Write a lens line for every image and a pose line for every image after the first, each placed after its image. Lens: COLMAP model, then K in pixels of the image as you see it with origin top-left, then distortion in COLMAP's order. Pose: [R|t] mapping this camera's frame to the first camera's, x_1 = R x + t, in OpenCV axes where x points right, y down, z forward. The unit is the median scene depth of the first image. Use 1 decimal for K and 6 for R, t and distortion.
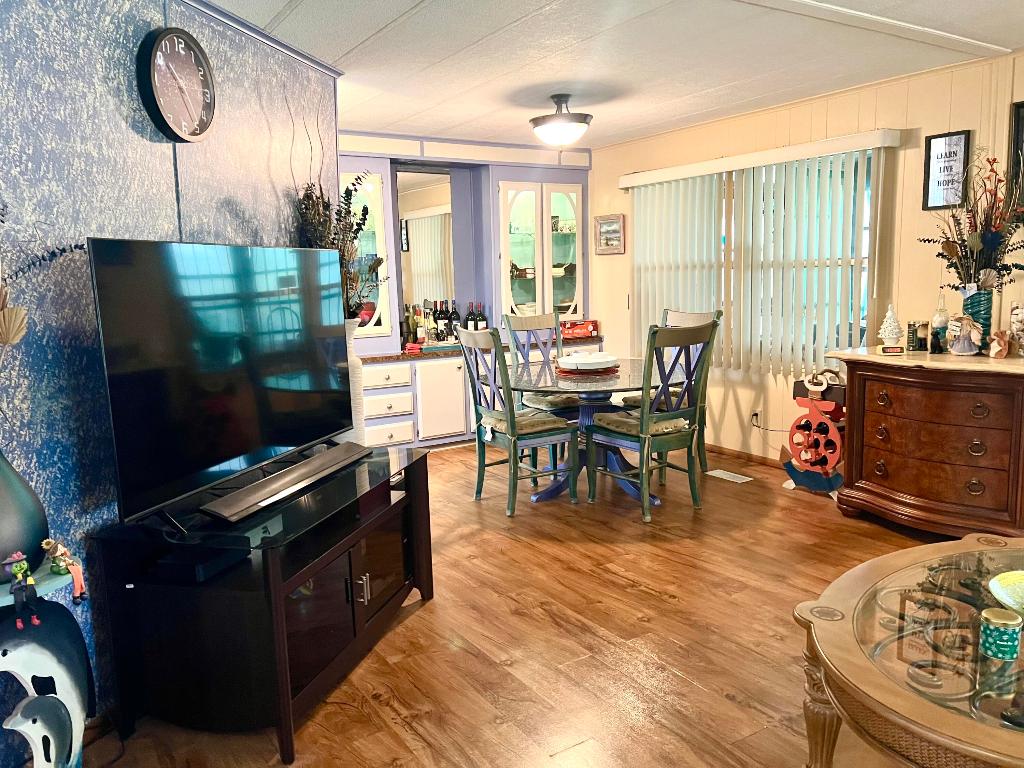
lens RADIAL K [[780.4, 0, 522.8], [0, 780.4, 384.2], [0, 0, 1]] dist [0.047926, -0.050783]
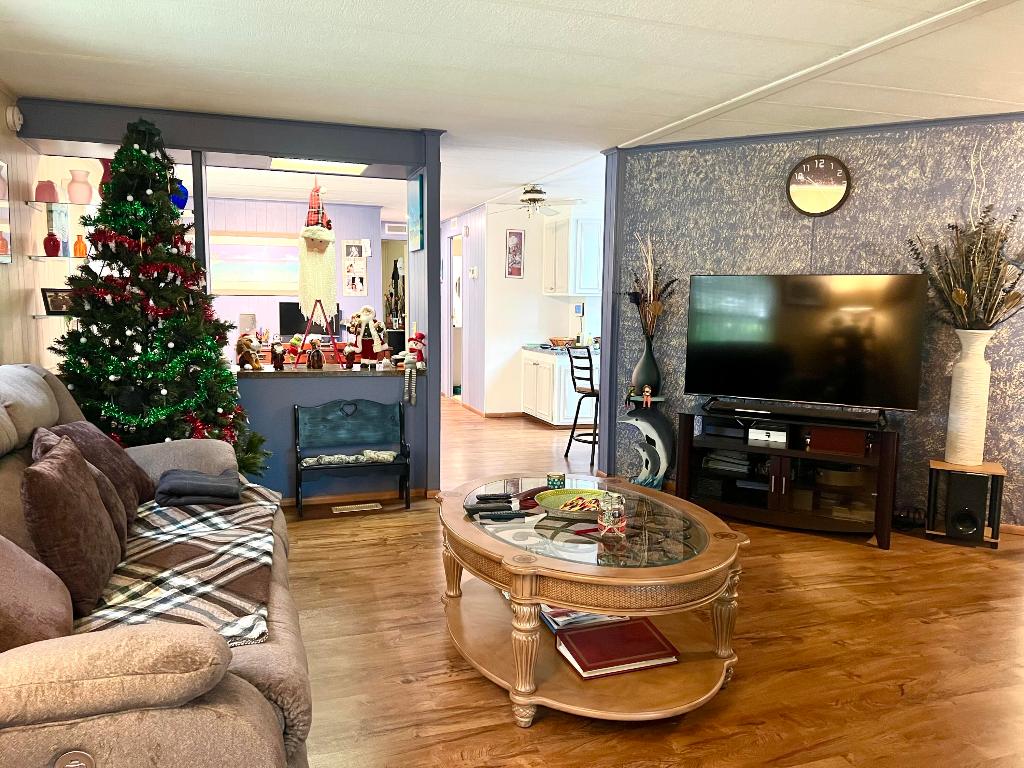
lens RADIAL K [[780.4, 0, 505.8], [0, 780.4, 399.5], [0, 0, 1]] dist [0.047926, -0.050783]
pose [[-0.272400, 0.133255, -0.952912, 1.753703], [-0.146637, 0.973046, 0.177988, -0.137783], [0.950945, 0.188216, -0.245517, 0.983696]]
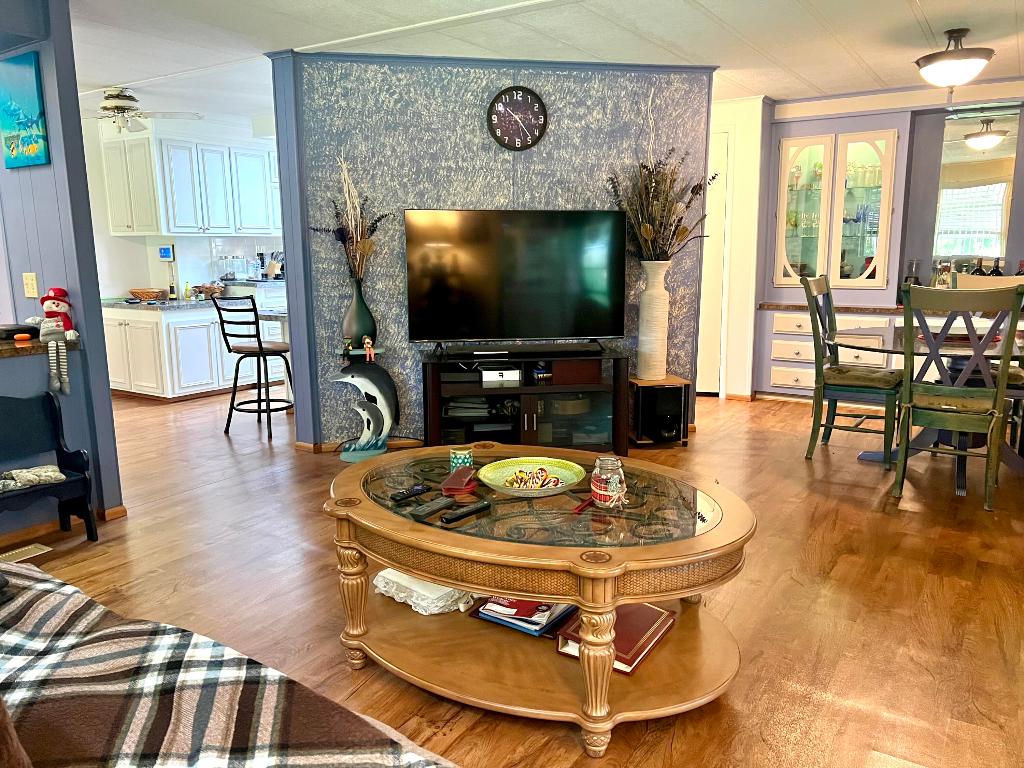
lens RADIAL K [[780.4, 0, 510.0], [0, 780.4, 401.2], [0, 0, 1]] dist [0.047926, -0.050783]
pose [[0.395130, 0.191746, -0.898391, 1.454525], [-0.132354, 0.979652, 0.150878, -0.023107], [0.909041, 0.059289, 0.412468, 0.339775]]
